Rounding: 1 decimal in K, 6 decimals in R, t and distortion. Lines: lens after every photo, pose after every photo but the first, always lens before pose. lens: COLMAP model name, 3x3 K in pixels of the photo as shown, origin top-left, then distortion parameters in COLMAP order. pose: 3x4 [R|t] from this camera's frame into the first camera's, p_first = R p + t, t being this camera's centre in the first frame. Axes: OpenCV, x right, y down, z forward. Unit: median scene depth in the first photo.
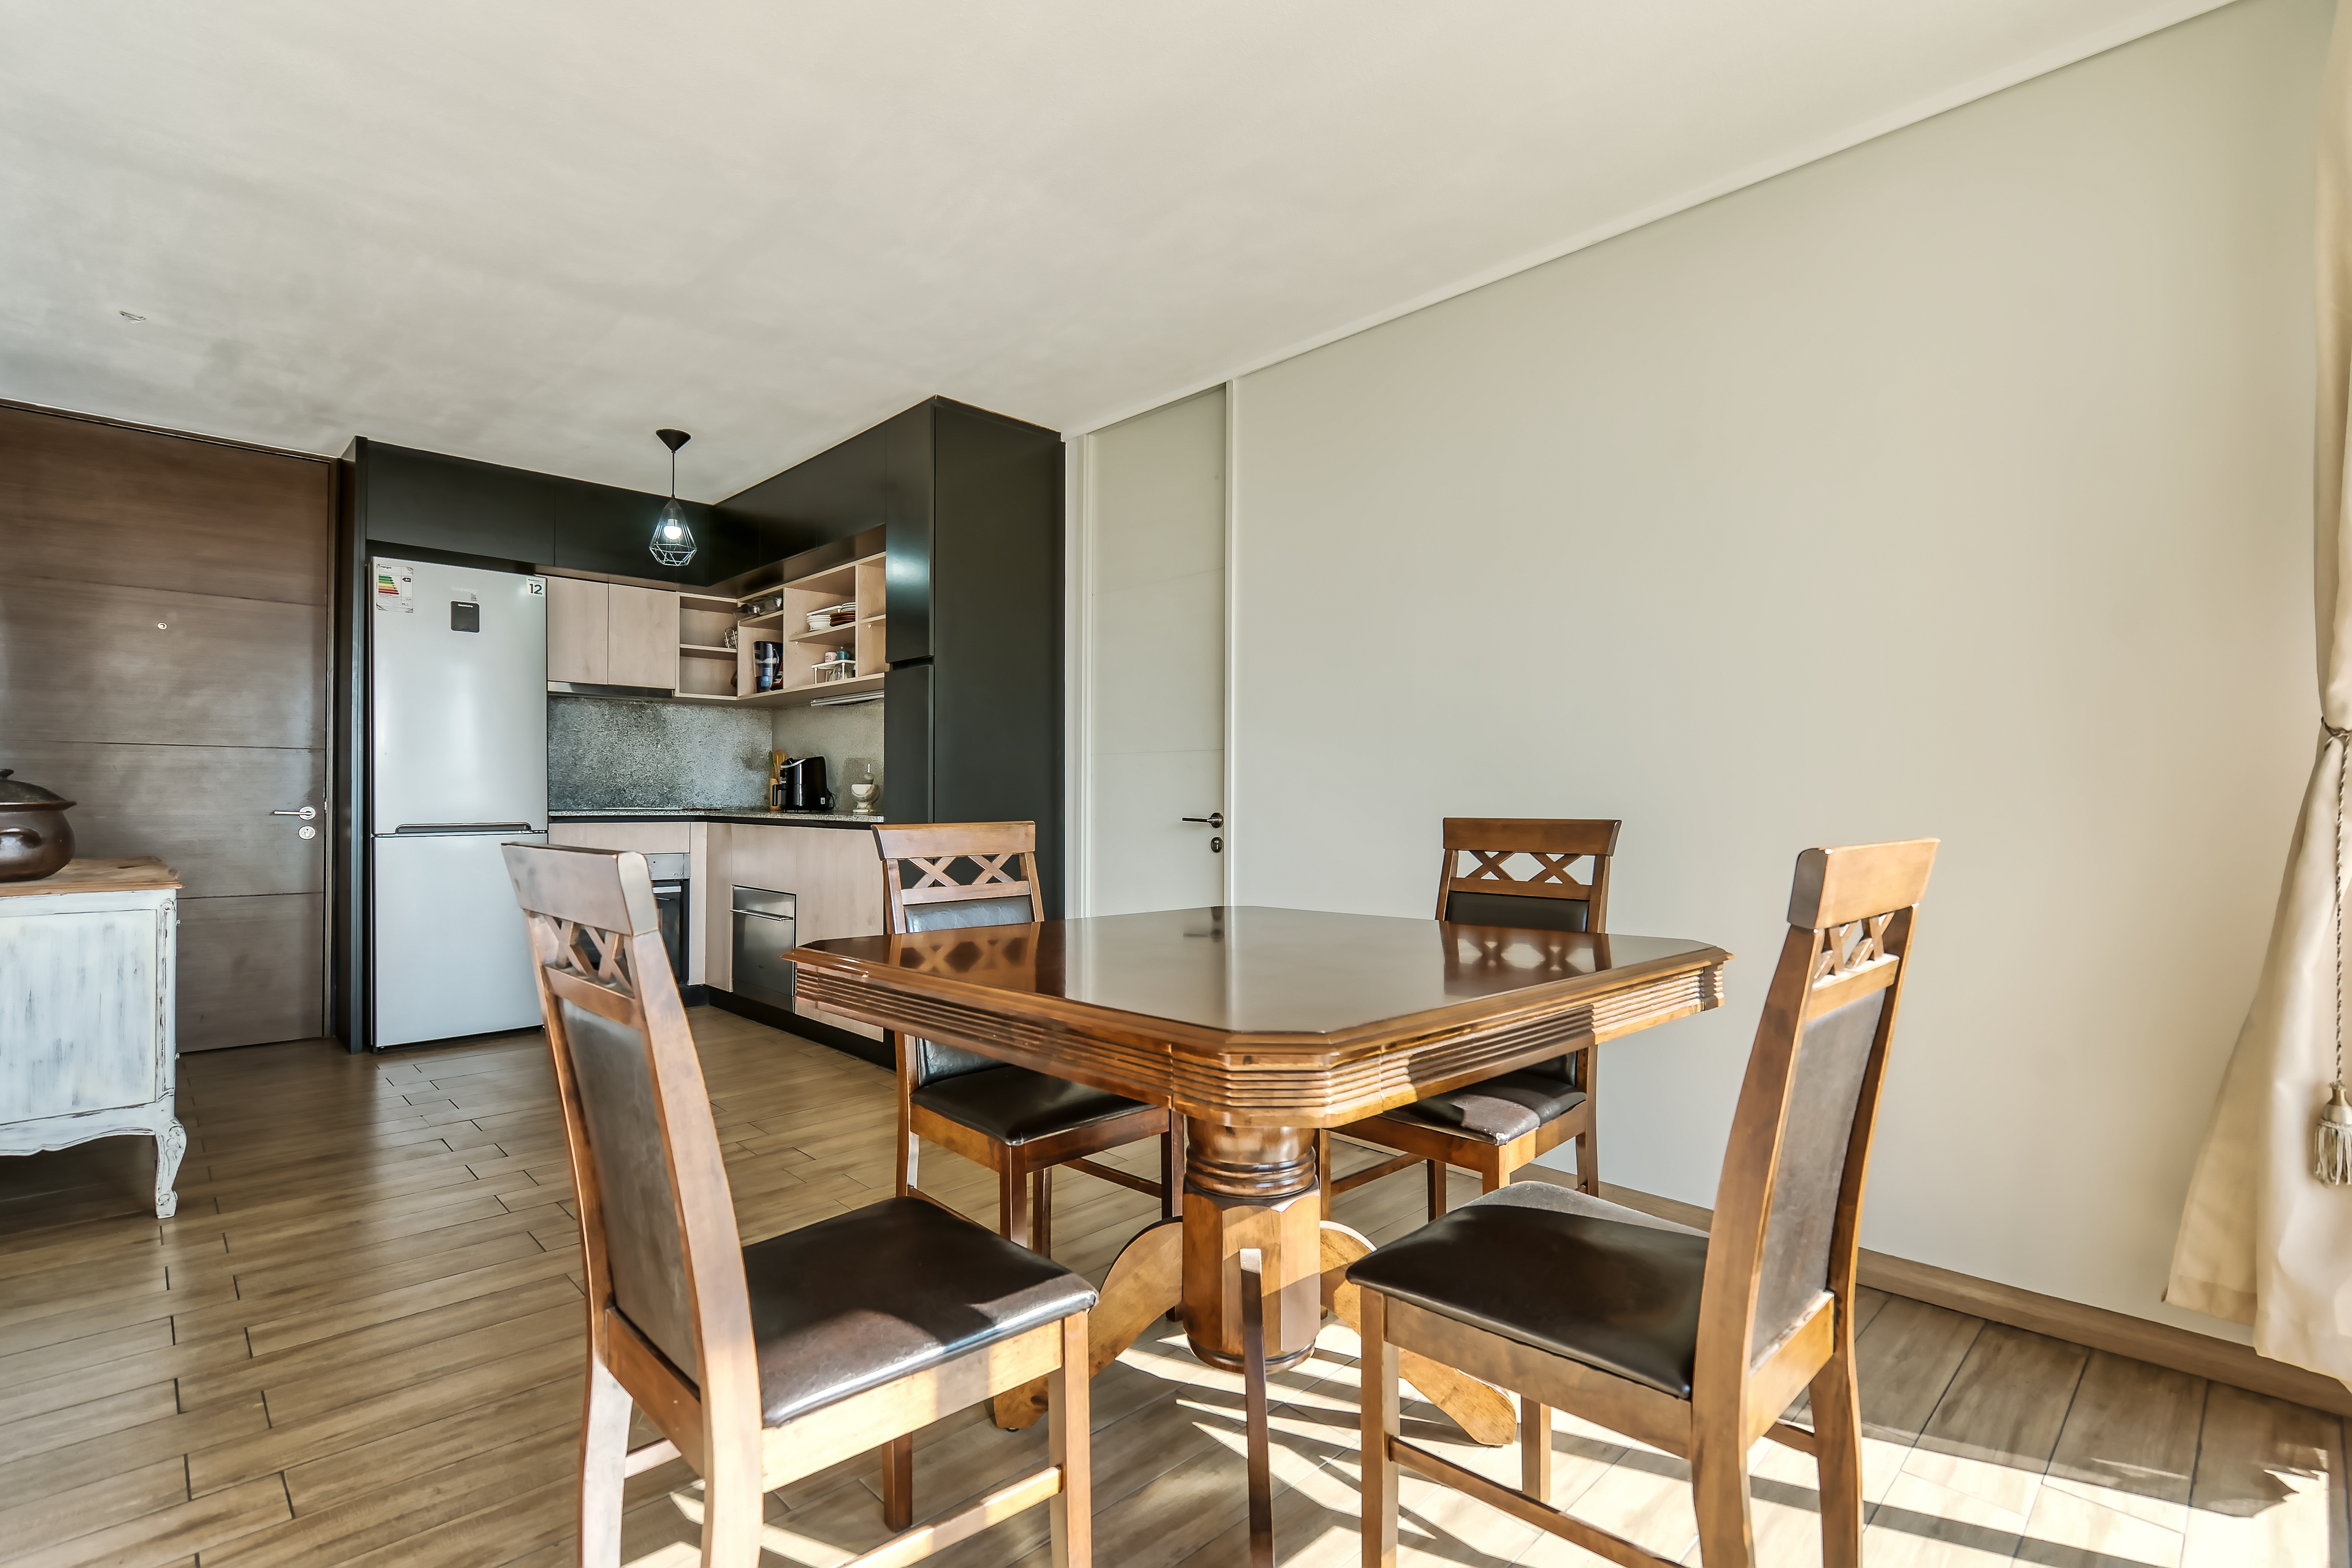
lens RADIAL K [[1076.3, 0, 1157.6], [0, 1076.3, 796.0], [0, 0, 1]] dist [-0.001399, -0.000700]
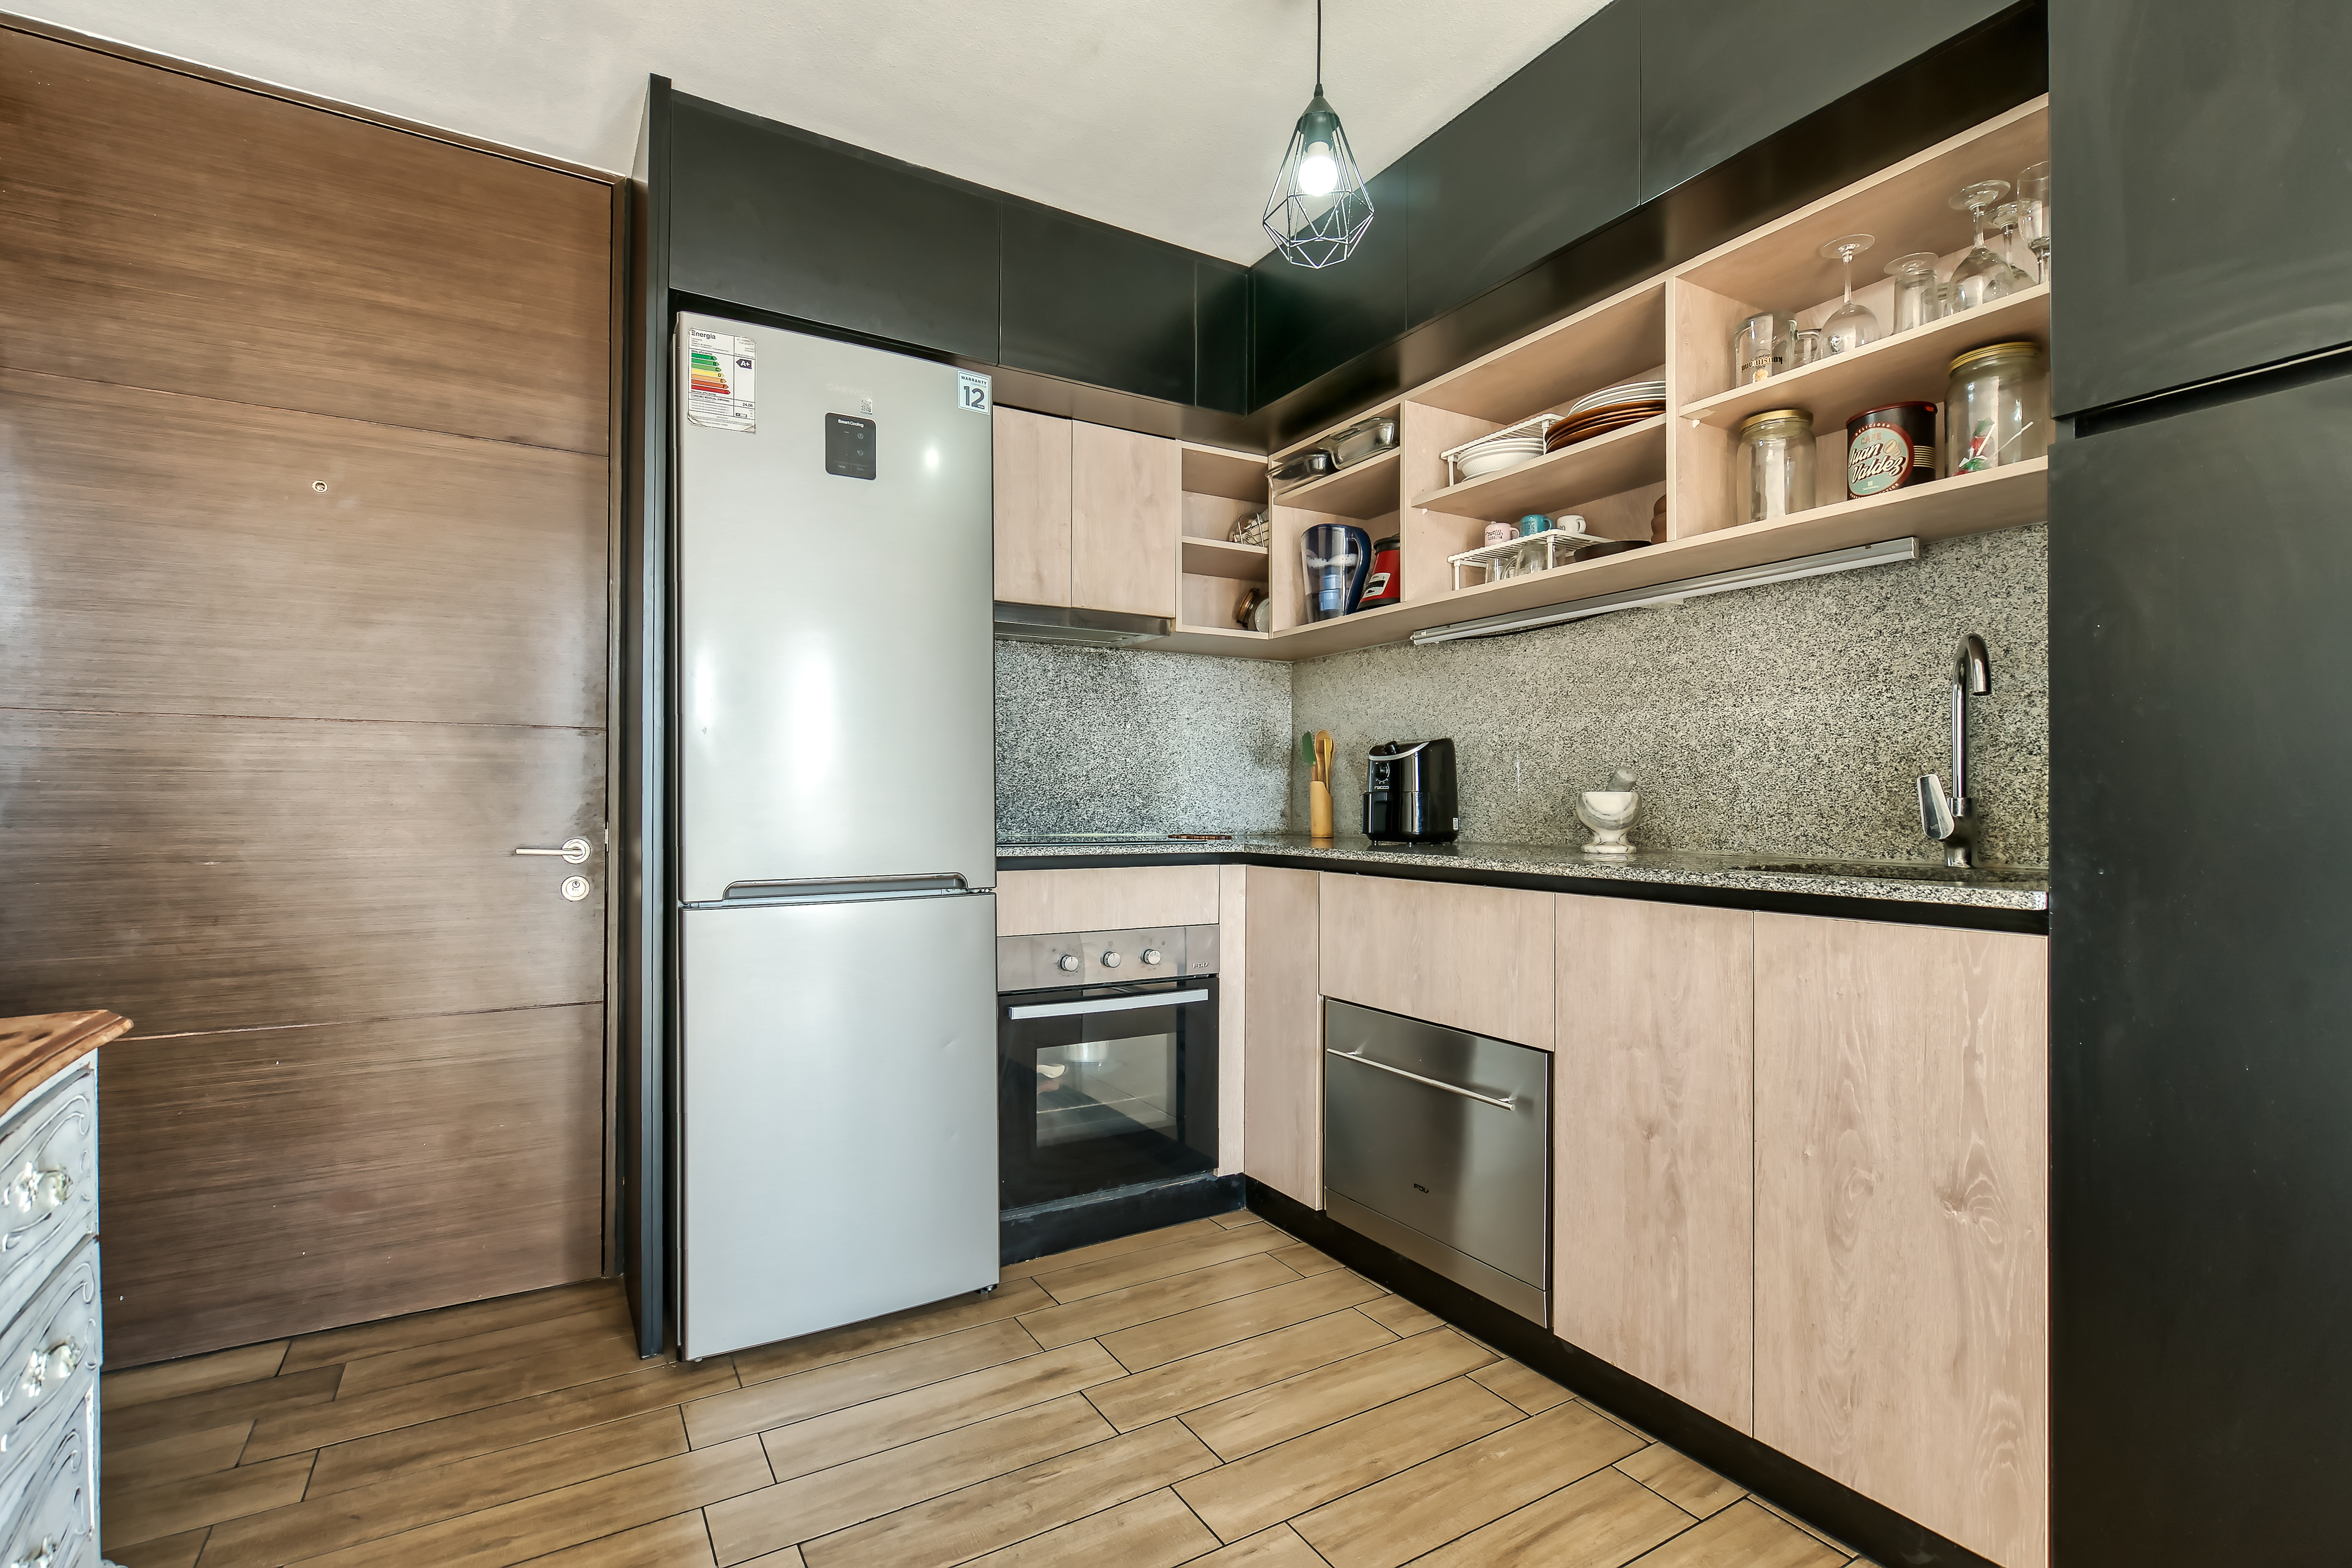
lens RADIAL K [[1044.6, 0, 1135.6], [0, 1044.6, 801.0], [0, 0, 1]] dist [0.000640, 0.000012]
pose [[0.970535, -0.001601, -0.240955, -0.403501], [0.001843, 0.999998, 0.000779, -0.008419], [0.240953, -0.001200, 0.970536, 0.571226]]
